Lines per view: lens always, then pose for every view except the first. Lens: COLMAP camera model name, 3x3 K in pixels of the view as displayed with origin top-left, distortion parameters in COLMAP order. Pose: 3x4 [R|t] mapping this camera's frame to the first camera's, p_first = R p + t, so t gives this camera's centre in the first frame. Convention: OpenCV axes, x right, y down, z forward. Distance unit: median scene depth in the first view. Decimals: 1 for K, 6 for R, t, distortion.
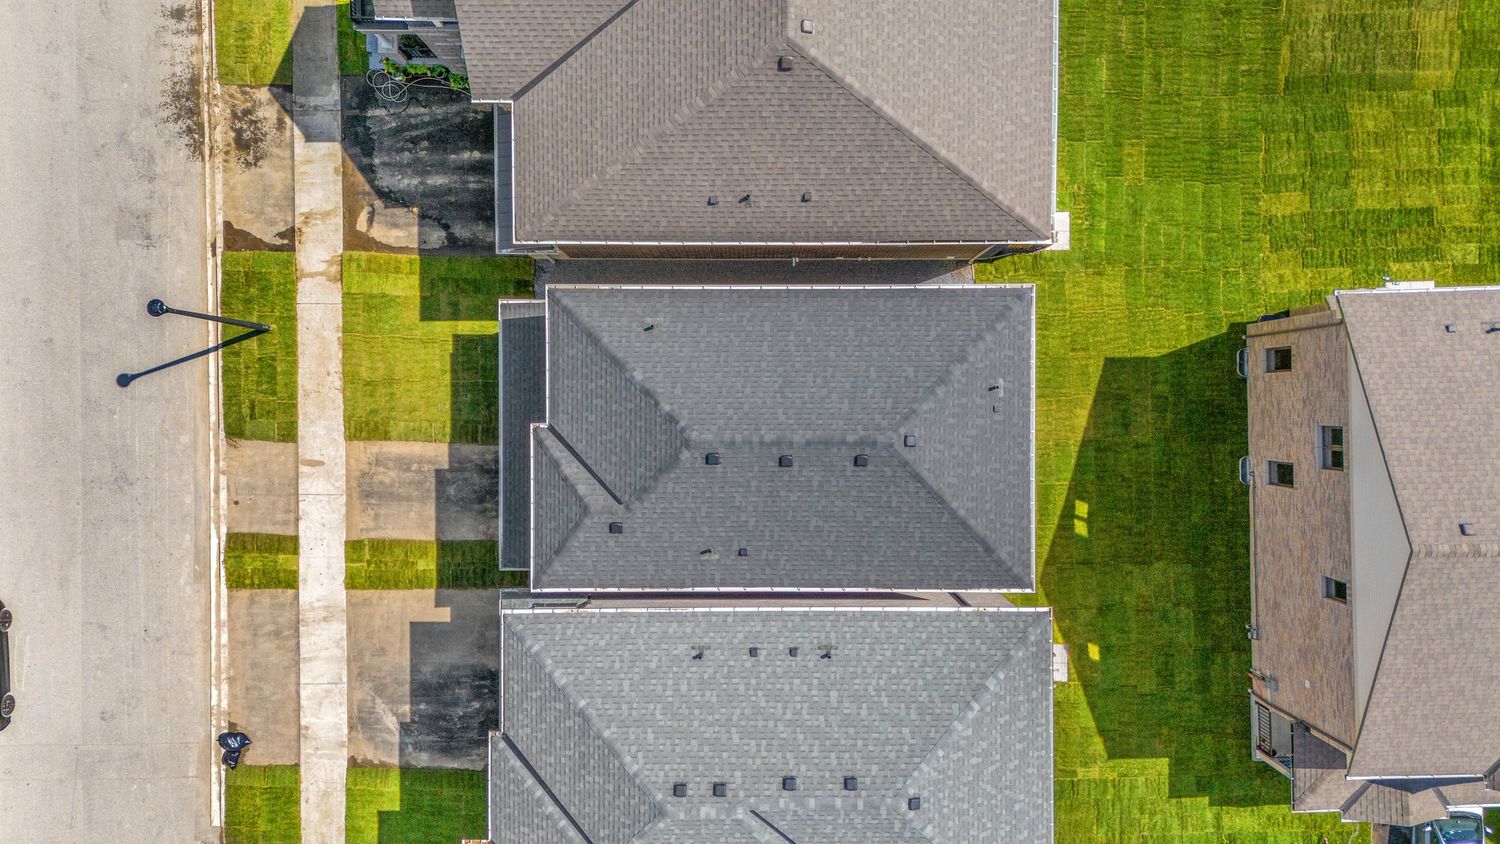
lens RADIAL K [[1101.0, 0, 751.8], [0, 1101.0, 420.8], [0, 0, 1]] dist [0.066457, -0.068492]
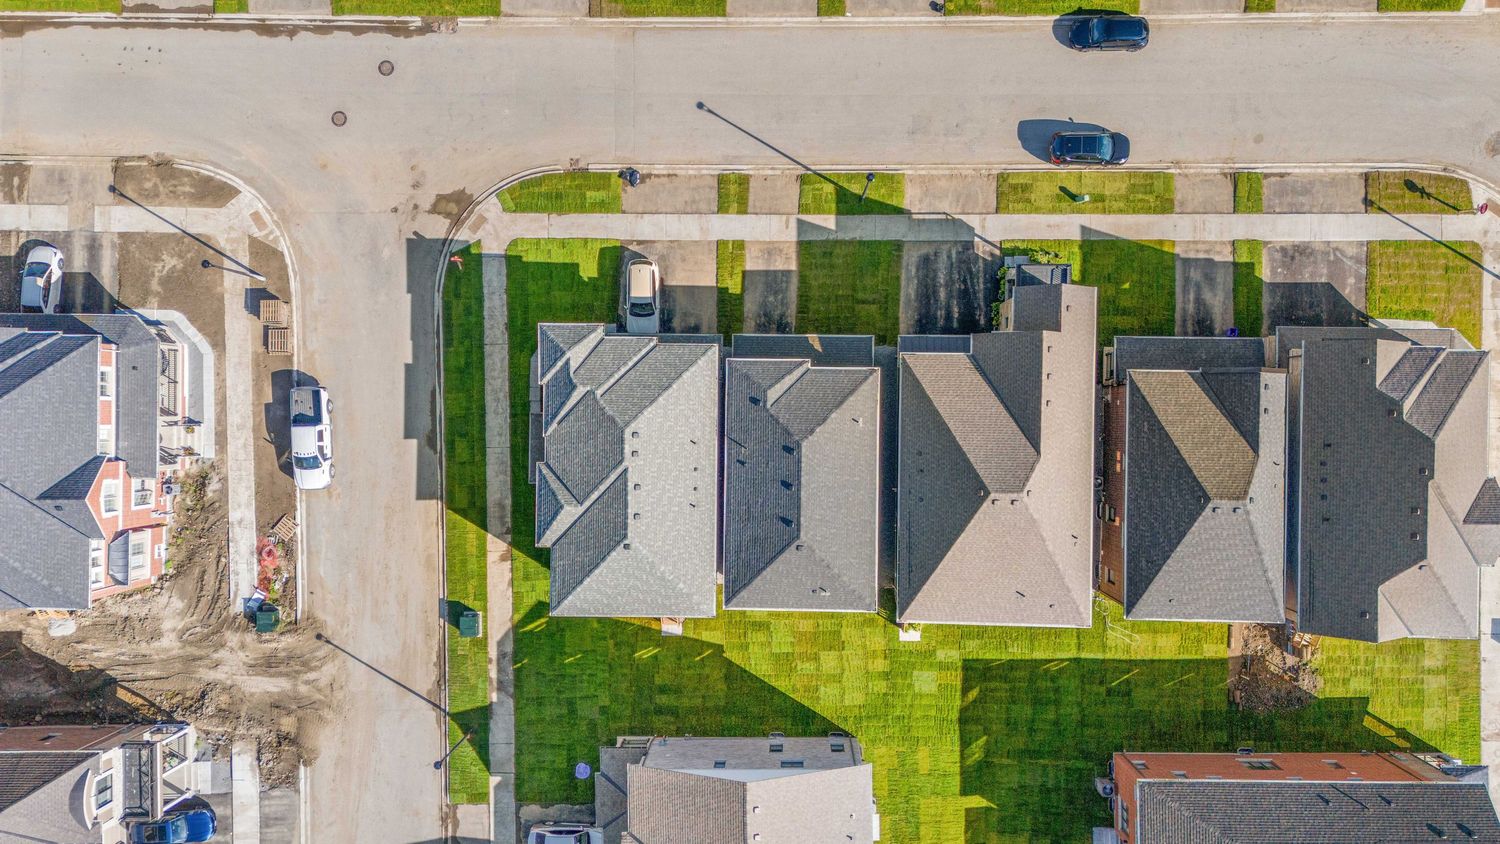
lens RADIAL K [[1165.4, 0, 750.2], [0, 1165.4, 421.4], [0, 0, 1]] dist [0.070958, -0.074890]
pose [[-0.013312, 0.999872, 0.008867, -0.086905], [-0.999666, -0.013505, 0.022037, 0.052811], [0.022154, -0.008571, 0.999718, -0.920592]]
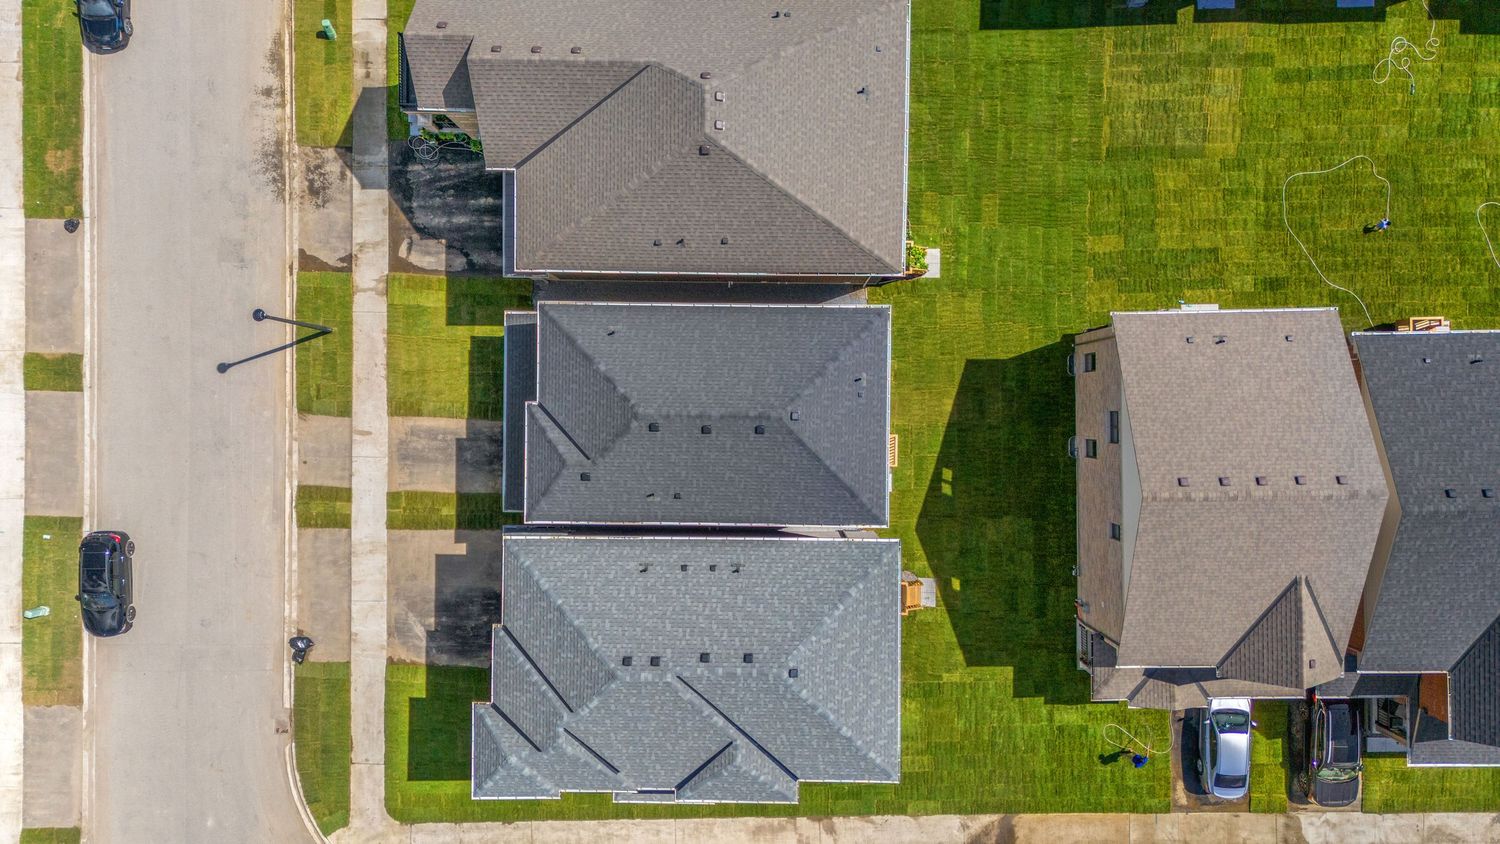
lens RADIAL K [[1101.0, 0, 751.8], [0, 1101.0, 420.8], [0, 0, 1]] dist [0.066457, -0.068492]
pose [[0.999827, 0.012031, -0.014166, 0.084670], [-0.012096, 0.999917, -0.004516, 0.024287], [0.014111, 0.004687, 0.999889, -0.311416]]
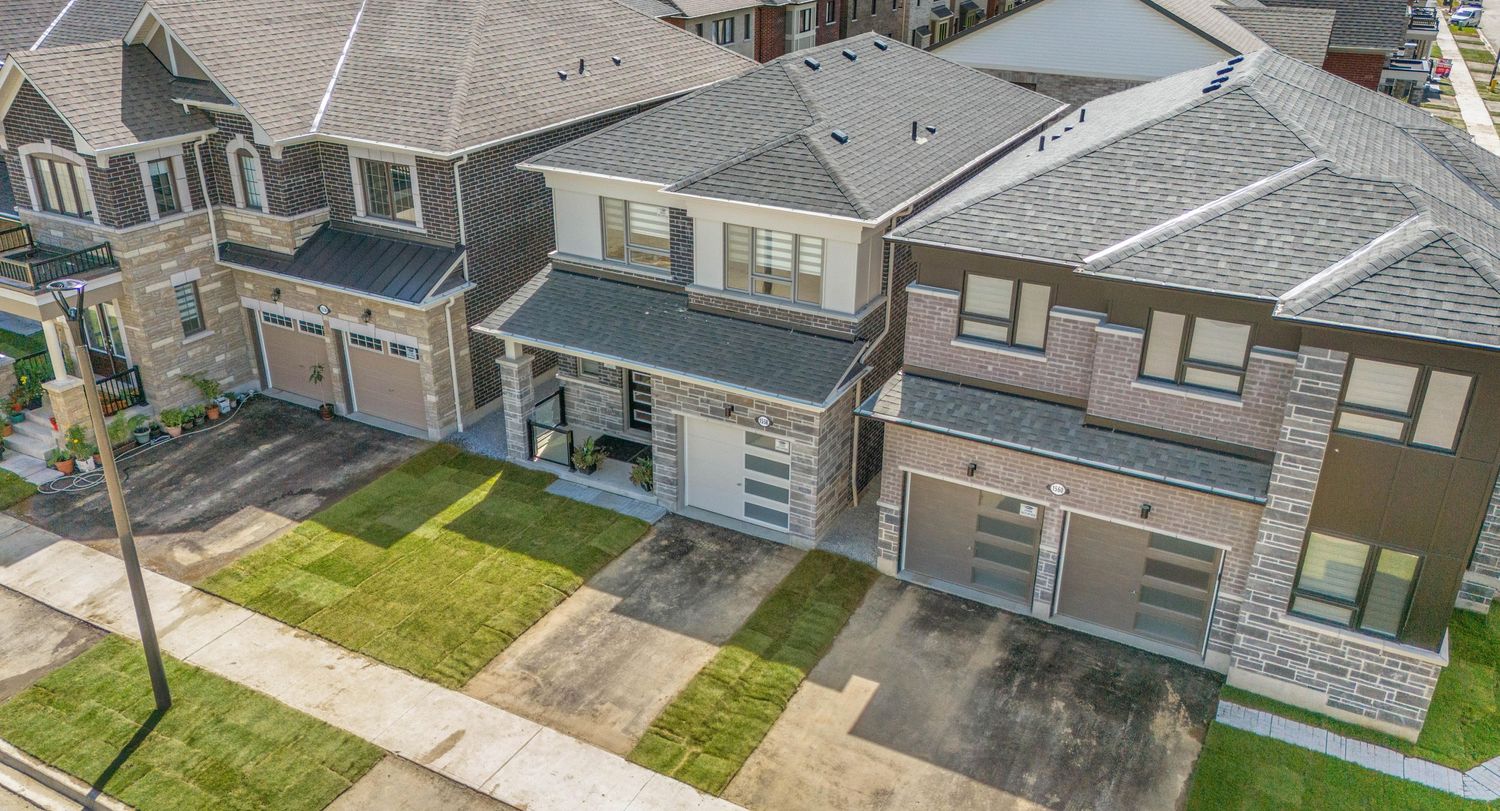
lens RADIAL K [[1149.8, 0, 756.7], [0, 1149.8, 401.7], [0, 0, 1]] dist [0.054191, -0.039519]
pose [[0.467100, -0.355856, 0.809434, -0.679618], [0.884196, 0.192049, -0.425812, 0.332801], [-0.003923, 0.914595, 0.404352, 0.679919]]
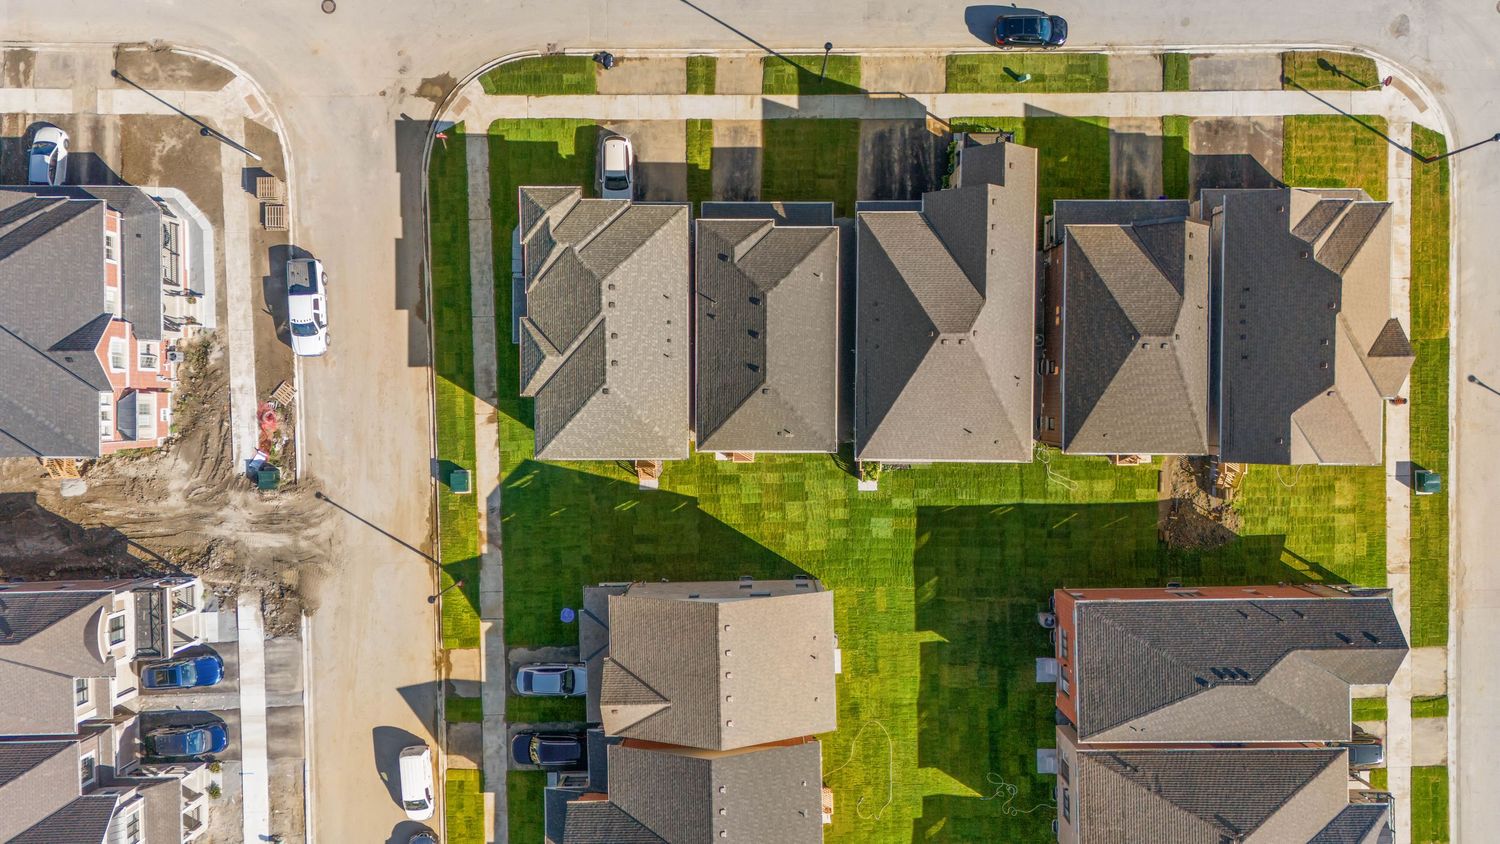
lens RADIAL K [[1101.0, 0, 751.8], [0, 1101.0, 420.8], [0, 0, 1]] dist [0.066457, -0.068492]
pose [[-0.004471, 0.999754, 0.021739, 0.120835], [-0.999985, -0.004403, -0.003205, 0.042632], [-0.003108, -0.021753, 0.999759, -0.958640]]
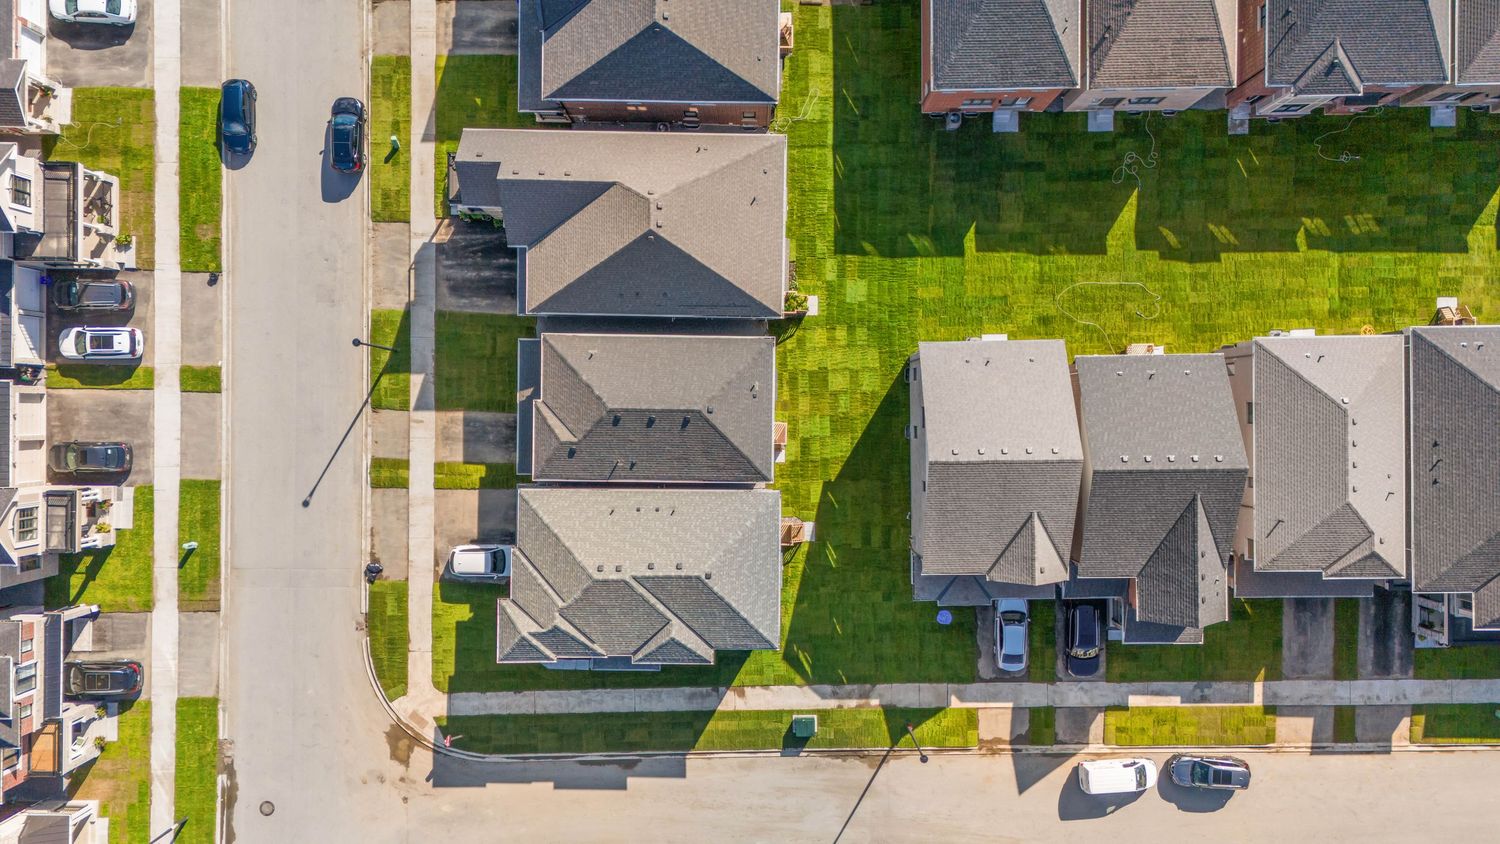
lens RADIAL K [[1101.0, 0, 751.8], [0, 1101.0, 420.8], [0, 0, 1]] dist [0.066457, -0.068492]
pose [[0.999909, 0.013432, 0.000881, 0.174523], [-0.013428, 0.999902, -0.004064, 0.037426], [-0.000935, 0.004052, 0.999991, -0.898546]]
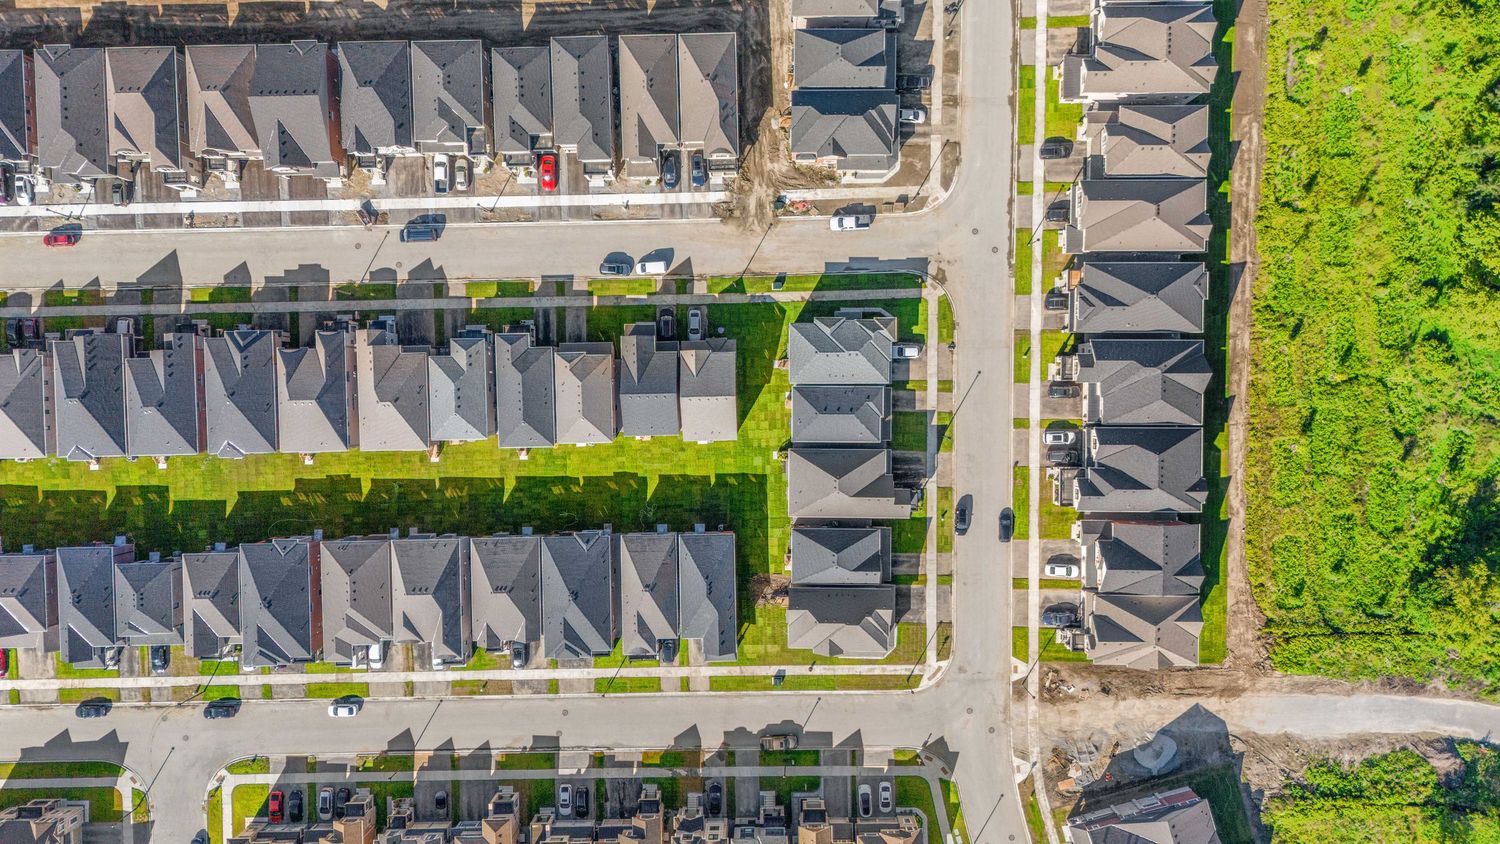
lens RADIAL K [[1034.5, 0, 753.2], [0, 1034.5, 419.2], [0, 0, 1]] dist [0.083290, -0.067173]
pose [[-0.999700, -0.005452, 0.023885, 0.268658], [0.004432, -0.999085, -0.042535, 0.172567], [0.024095, -0.042416, 0.998809, -3.445462]]
